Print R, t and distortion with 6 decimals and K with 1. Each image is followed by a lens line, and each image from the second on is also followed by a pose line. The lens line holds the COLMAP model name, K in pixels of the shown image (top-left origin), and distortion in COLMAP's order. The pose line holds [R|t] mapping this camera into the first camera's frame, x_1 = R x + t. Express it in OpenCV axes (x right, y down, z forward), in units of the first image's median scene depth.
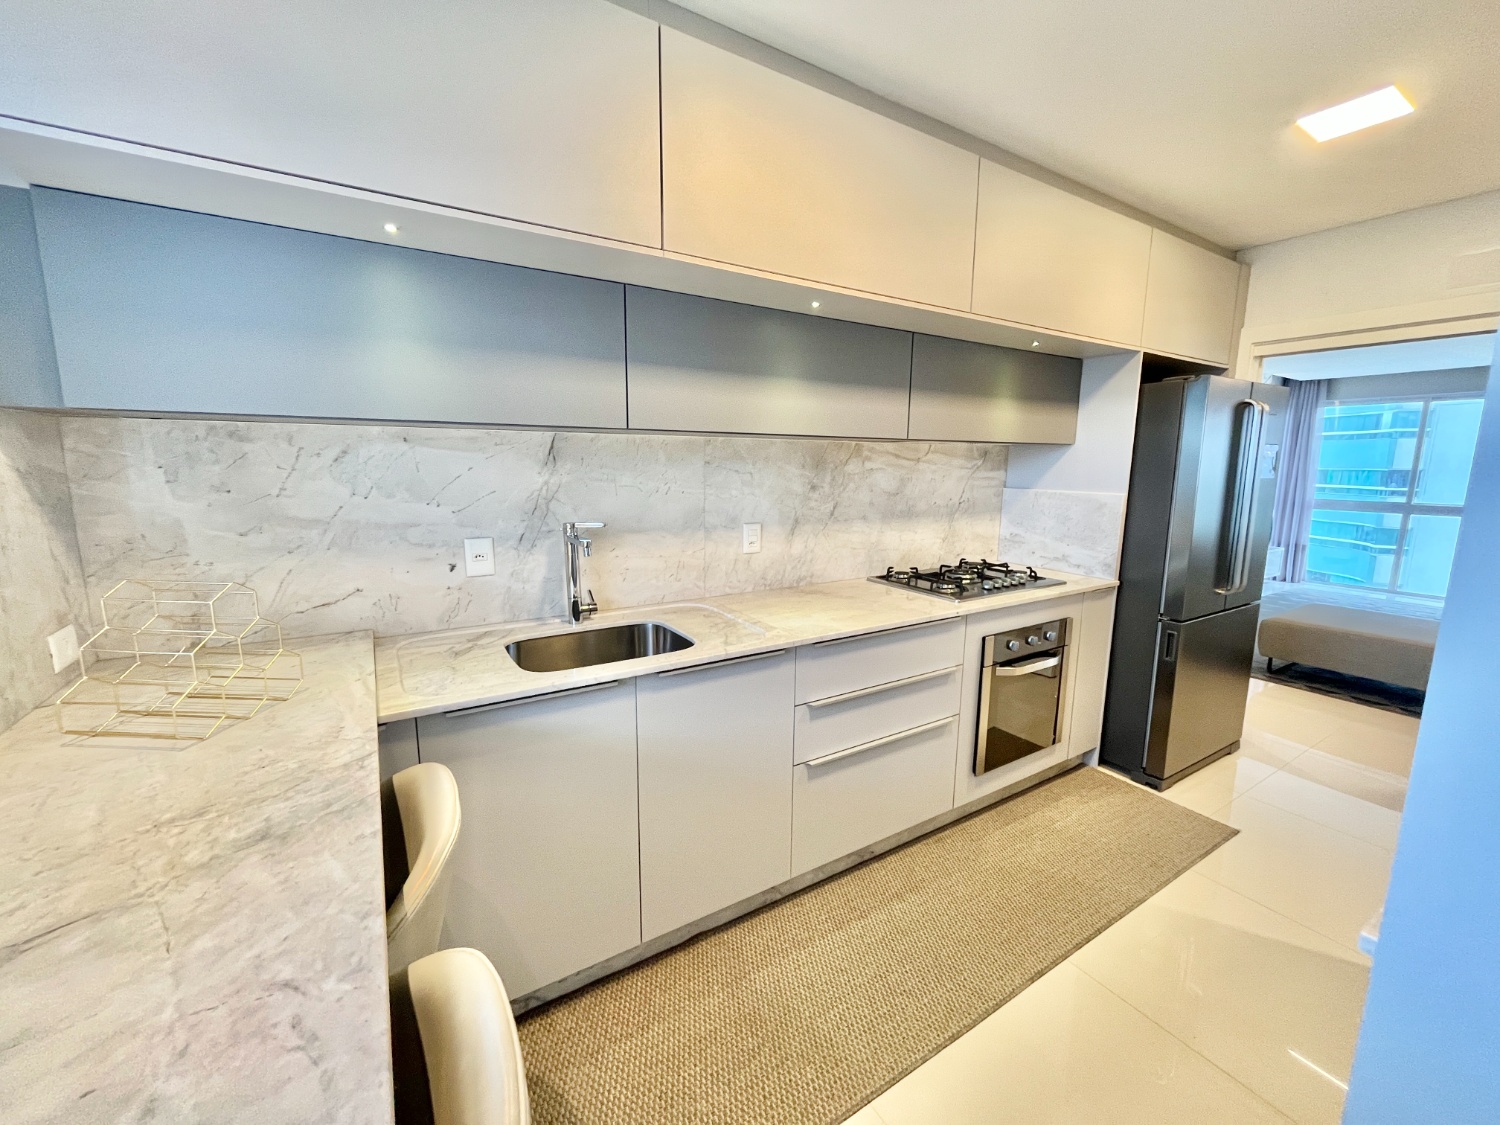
lens RADIAL K [[607.0, 0, 749.0], [0, 607.0, 559.1], [0, 0, 1]] dist [-0.001170, -0.000192]
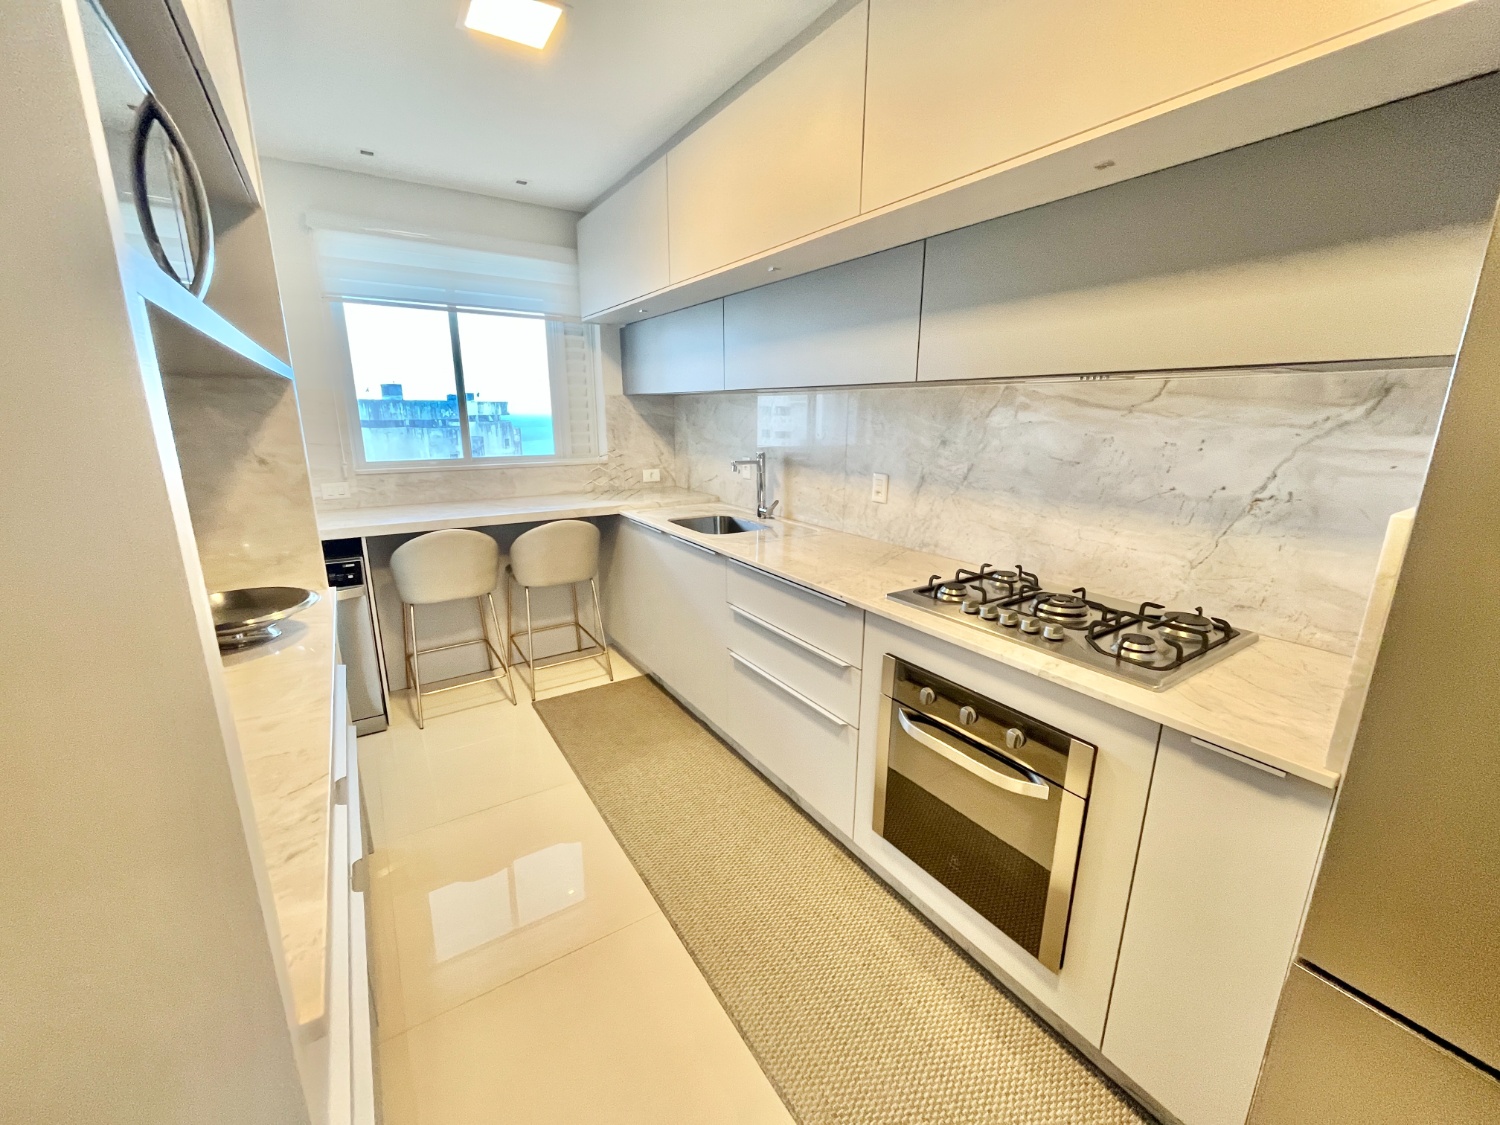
lens RADIAL K [[607.0, 0, 749.0], [0, 607.0, 559.1], [0, 0, 1]] dist [-0.001170, -0.000192]
pose [[0.020128, 0.231700, -0.972579, 0.966424], [-0.161777, 0.960712, 0.225524, -0.108015], [0.986622, 0.152801, 0.056821, 0.701455]]
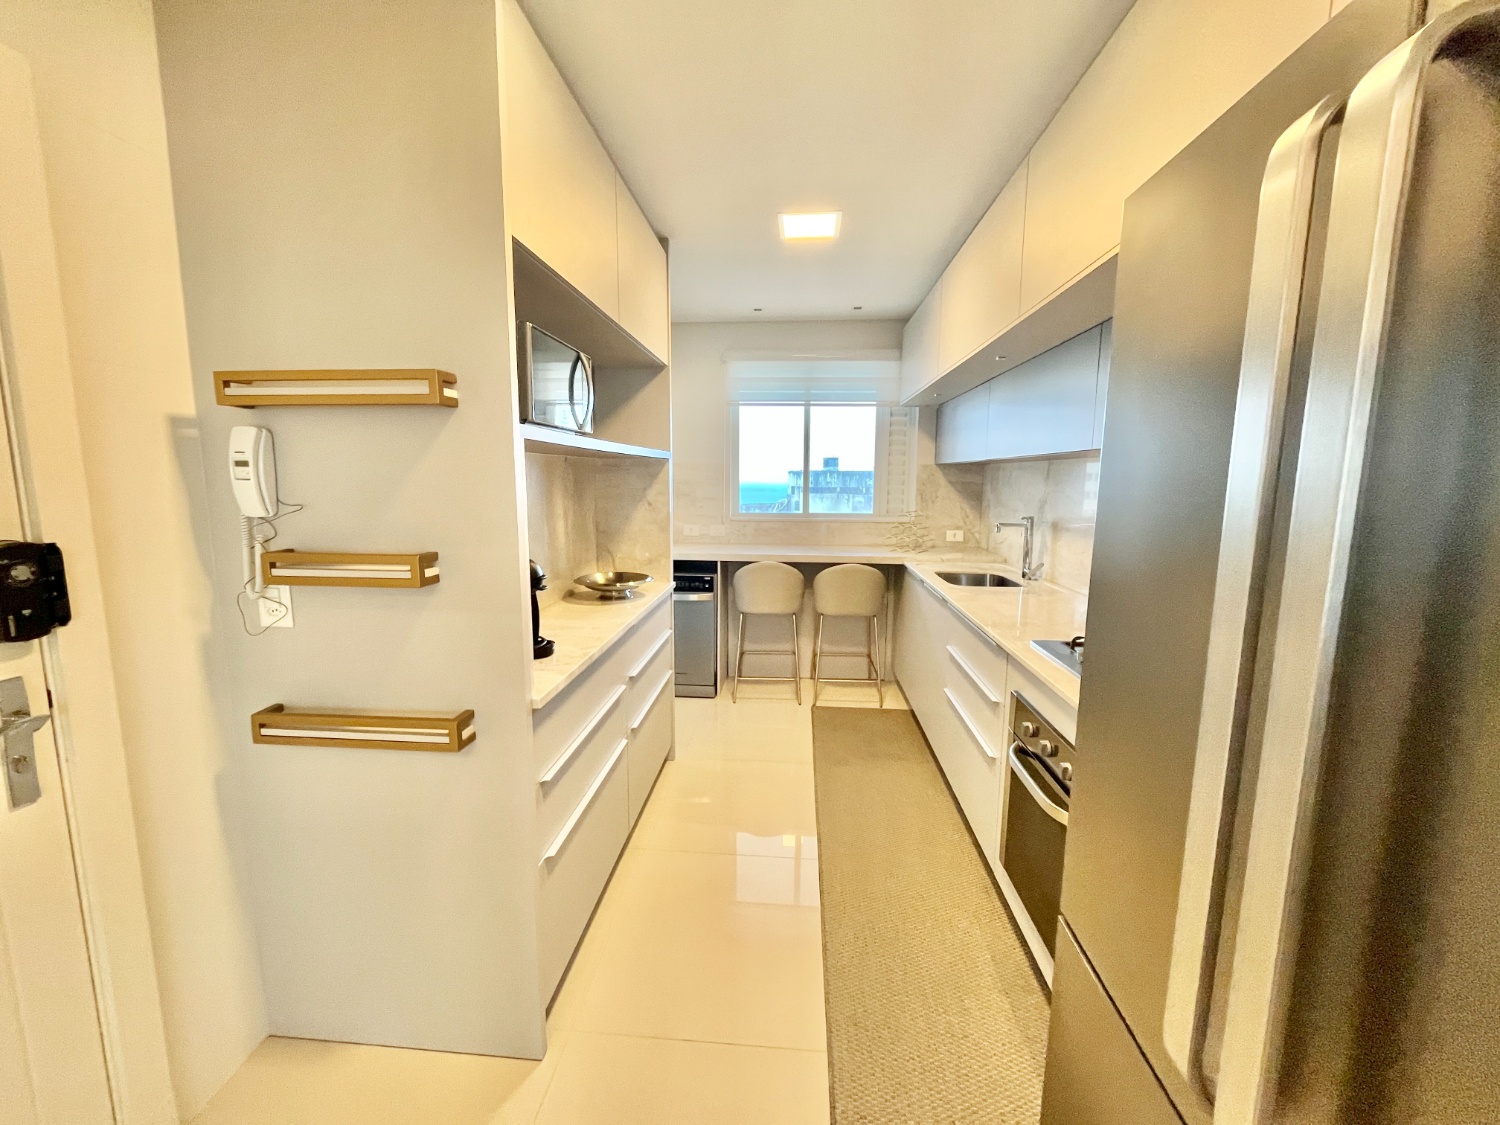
lens RADIAL K [[607.0, 0, 749.0], [0, 607.0, 559.1], [0, 0, 1]] dist [-0.001170, -0.000192]
pose [[-0.598504, 0.096884, -0.795240, 1.113607], [-0.135548, 0.966101, 0.219715, -0.156871], [0.789569, 0.239294, -0.565084, 1.038490]]
